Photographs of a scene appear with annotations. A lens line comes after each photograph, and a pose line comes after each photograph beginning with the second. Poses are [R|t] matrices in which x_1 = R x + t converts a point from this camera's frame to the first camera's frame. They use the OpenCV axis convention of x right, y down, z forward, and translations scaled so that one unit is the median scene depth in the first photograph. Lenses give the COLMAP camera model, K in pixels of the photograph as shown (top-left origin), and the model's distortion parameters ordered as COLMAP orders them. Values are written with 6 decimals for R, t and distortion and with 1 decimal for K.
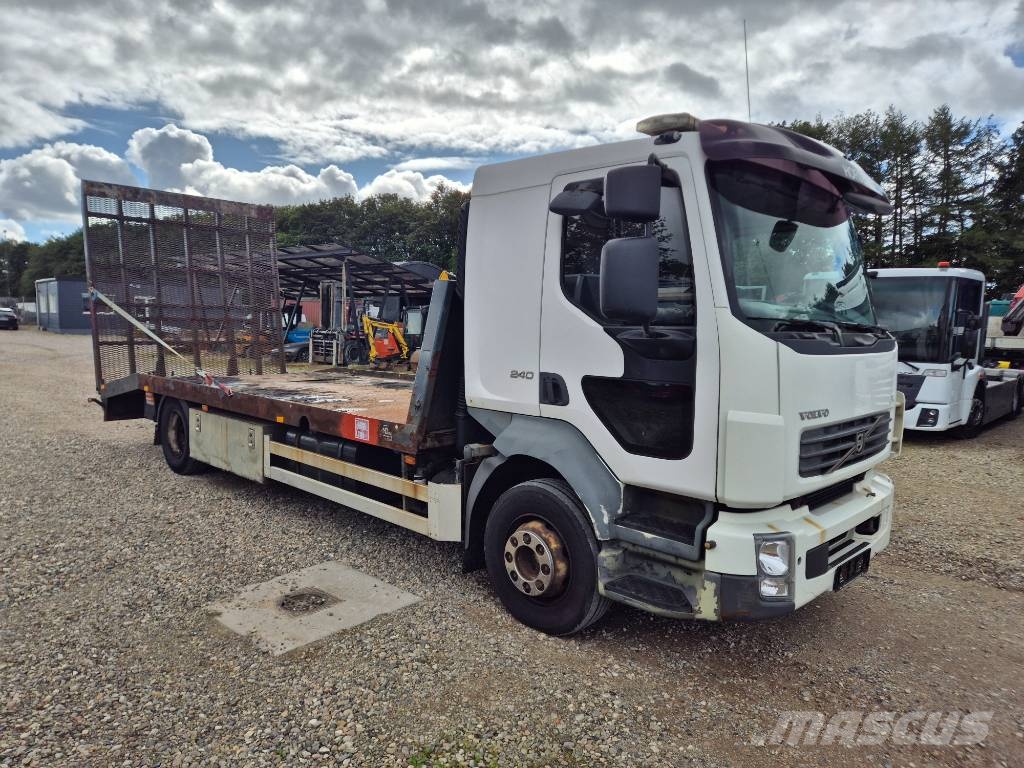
lens RADIAL K [[673.7, 0, 501.9], [0, 673.7, 385.9], [0, 0, 1]] dist [0.092672, -0.076918]
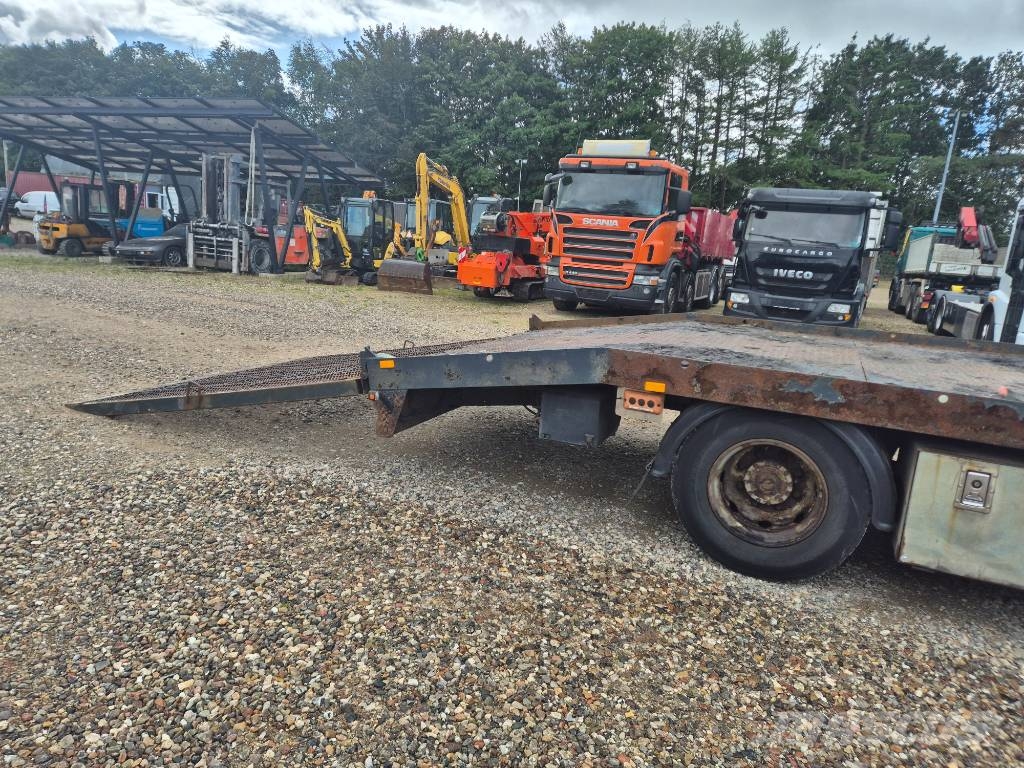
lens RADIAL K [[674.9, 0, 517.4], [0, 674.9, 384.3], [0, 0, 1]] dist [0.091928, -0.080814]
pose [[0.938469, -0.033239, 0.343759, -1.248445], [-0.014795, 0.990574, 0.136174, -0.092368], [-0.345045, -0.132881, 0.929132, 1.060191]]
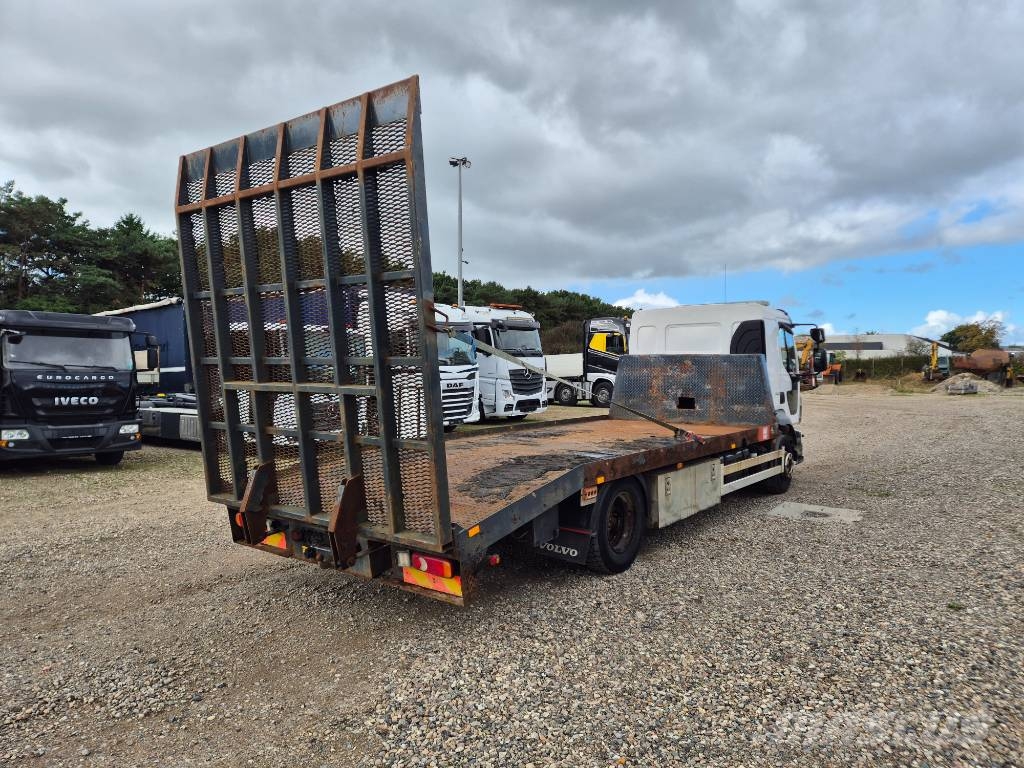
lens RADIAL K [[674.9, 0, 517.4], [0, 674.9, 384.3], [0, 0, 1]] dist [0.091928, -0.080814]
pose [[-0.132097, -0.050288, 0.989960, -2.016659], [0.085999, 0.994365, 0.061987, -0.249070], [-0.987499, 0.093324, -0.127028, 1.953098]]
